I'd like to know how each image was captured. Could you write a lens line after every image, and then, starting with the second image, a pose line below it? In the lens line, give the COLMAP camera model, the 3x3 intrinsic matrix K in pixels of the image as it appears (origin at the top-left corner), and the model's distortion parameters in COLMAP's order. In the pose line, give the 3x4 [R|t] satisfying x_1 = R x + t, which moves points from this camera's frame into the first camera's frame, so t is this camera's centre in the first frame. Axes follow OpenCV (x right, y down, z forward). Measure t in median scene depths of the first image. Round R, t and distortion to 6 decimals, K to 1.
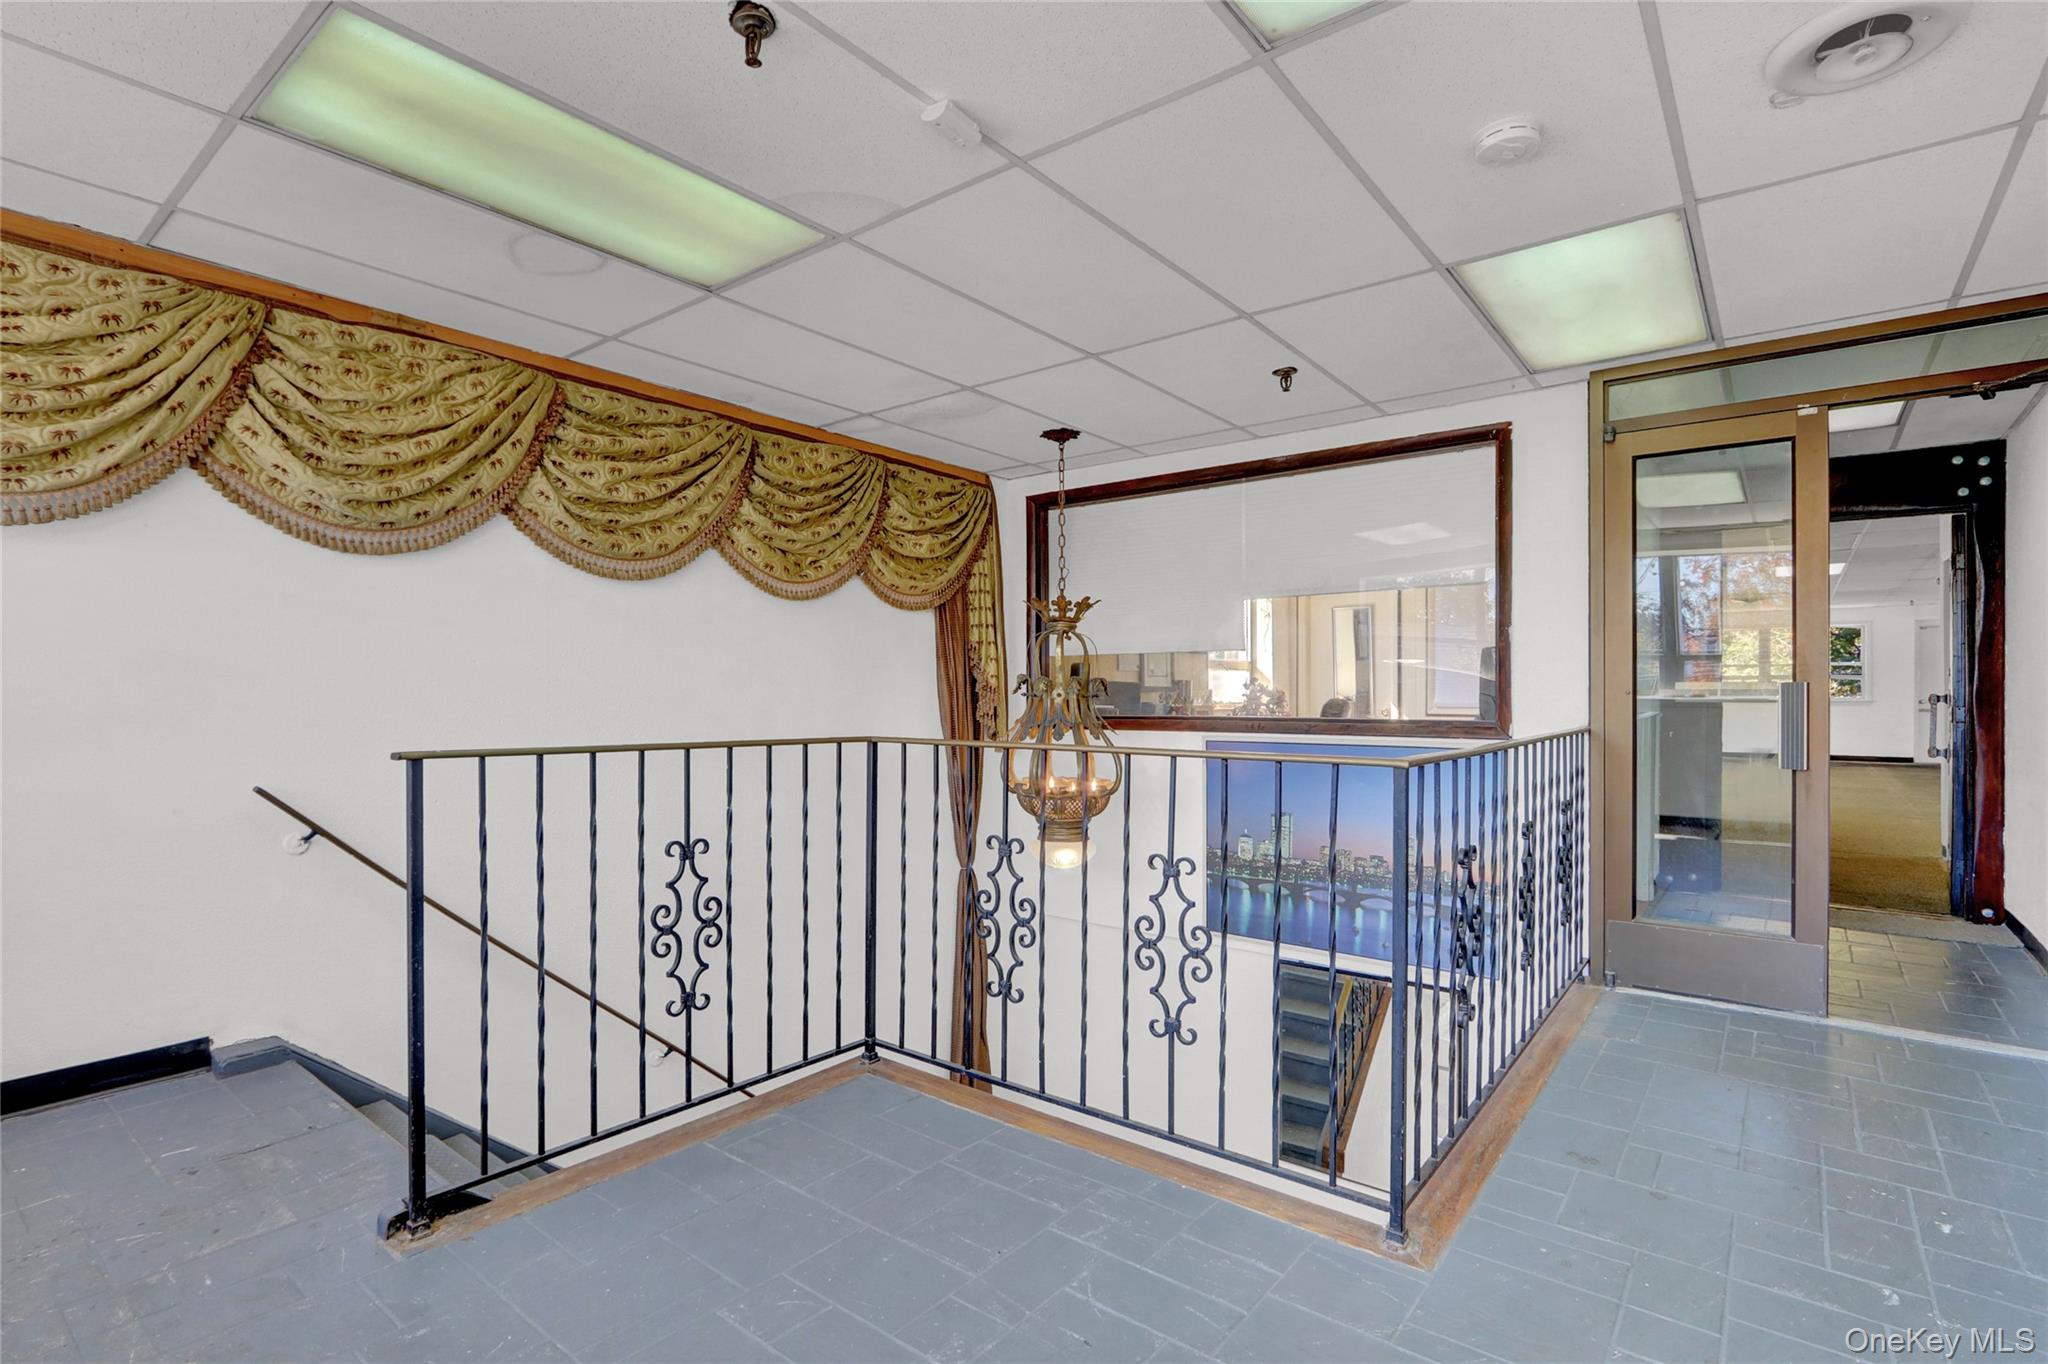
lens RADIAL K [[971.2, 0, 1018.5], [0, 971.2, 691.6], [0, 0, 1]] dist [0.003276, 0.000688]
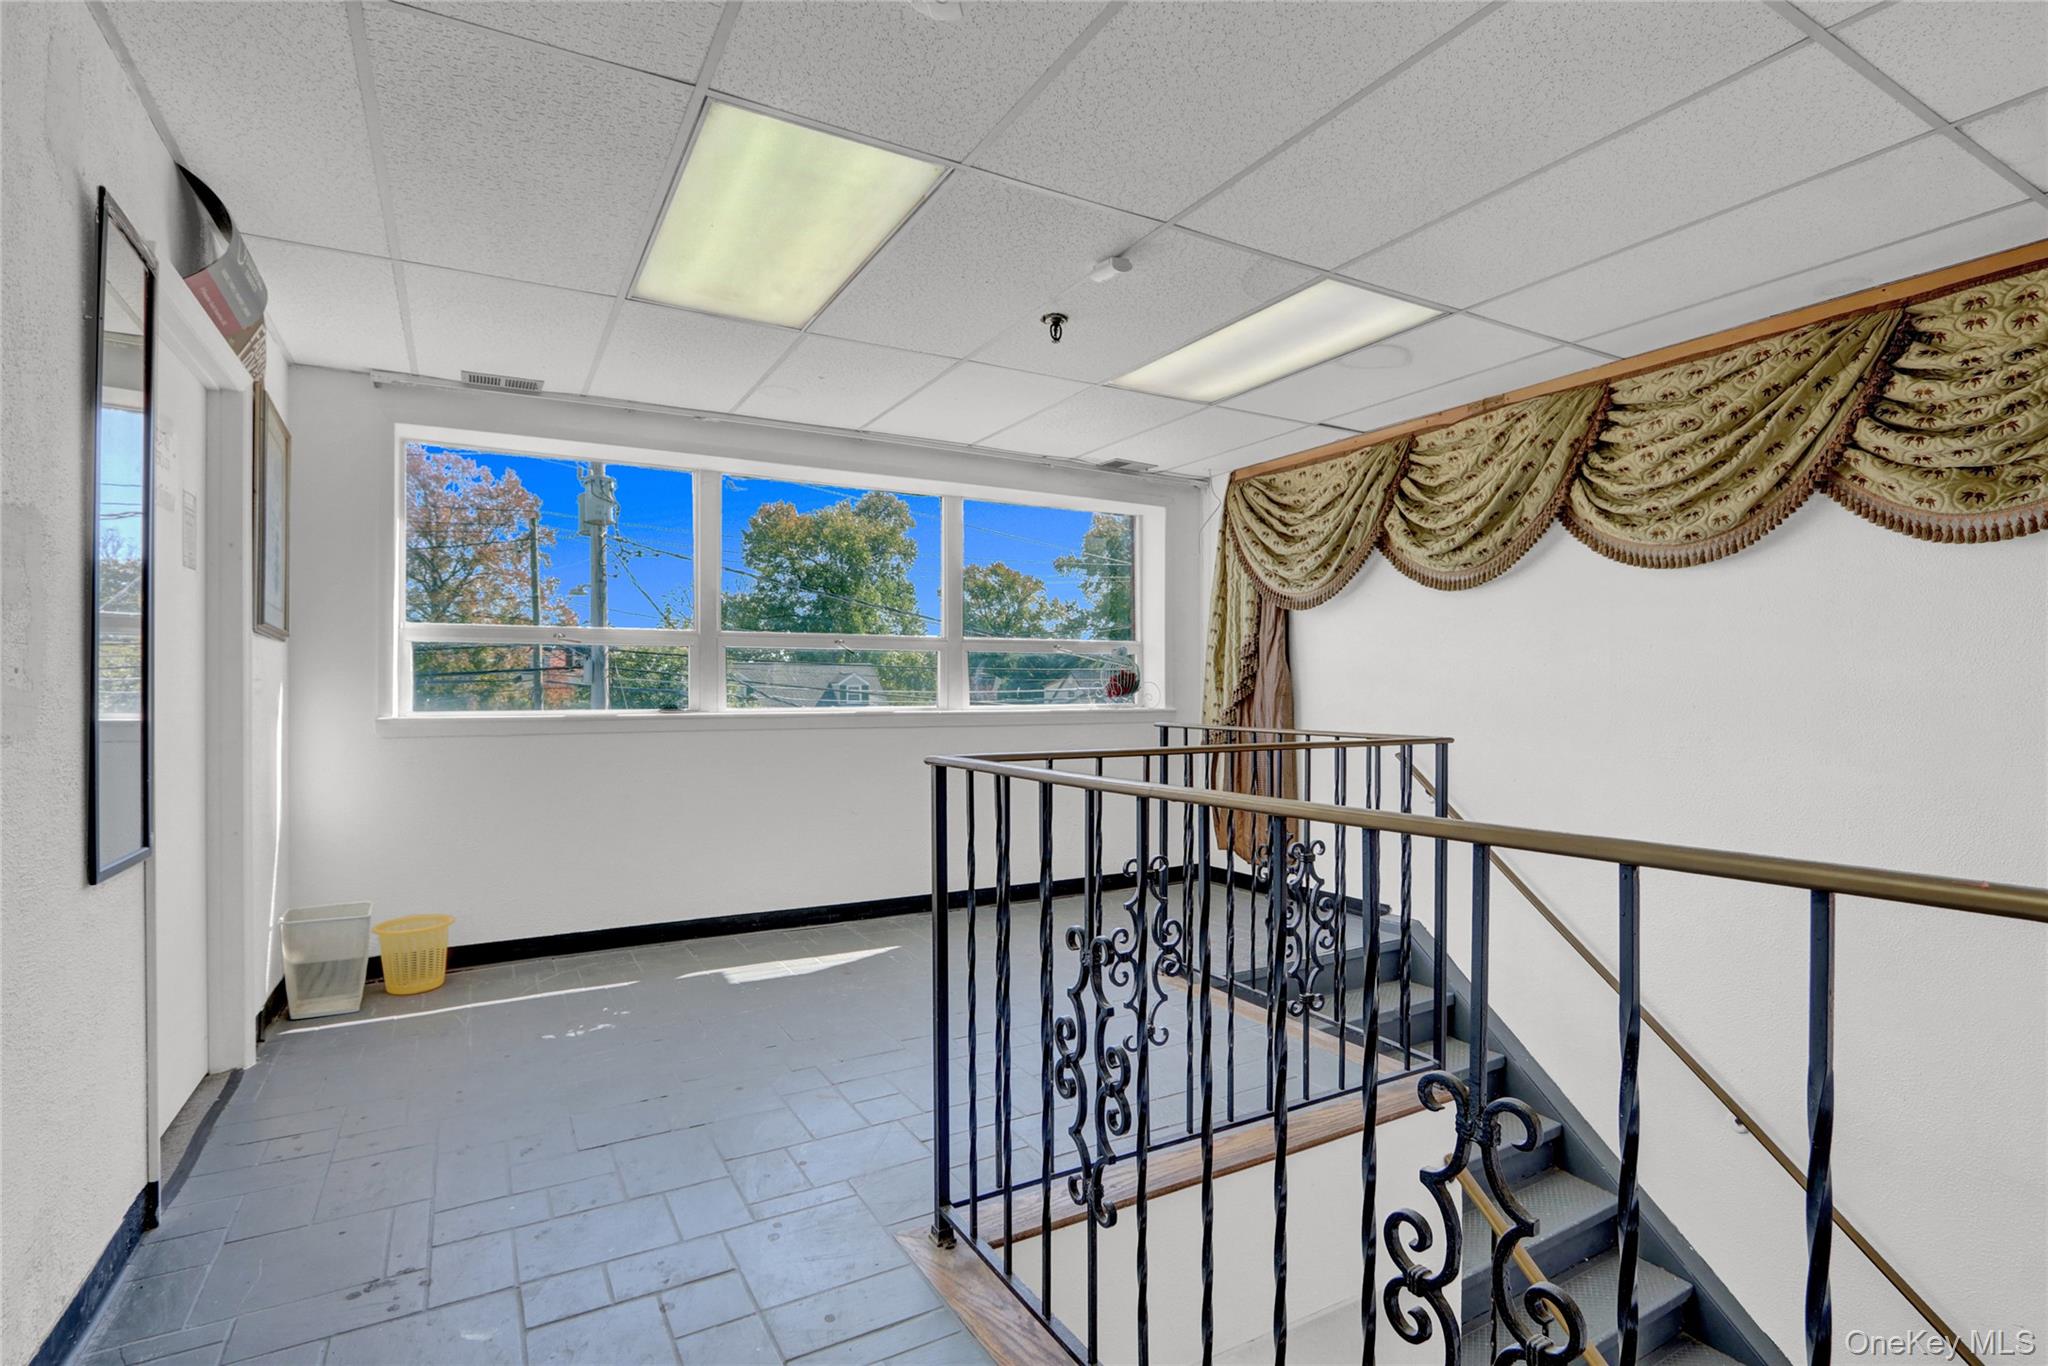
lens RADIAL K [[971.2, 0, 1018.5], [0, 971.2, 692.6], [0, 0, 1]] dist [0.003276, 0.000688]
pose [[-0.367802, 0.004843, -0.929892, 0.734933], [0.004762, 0.999983, 0.003324, -0.003572], [0.929892, -0.003206, -0.367819, 0.828150]]
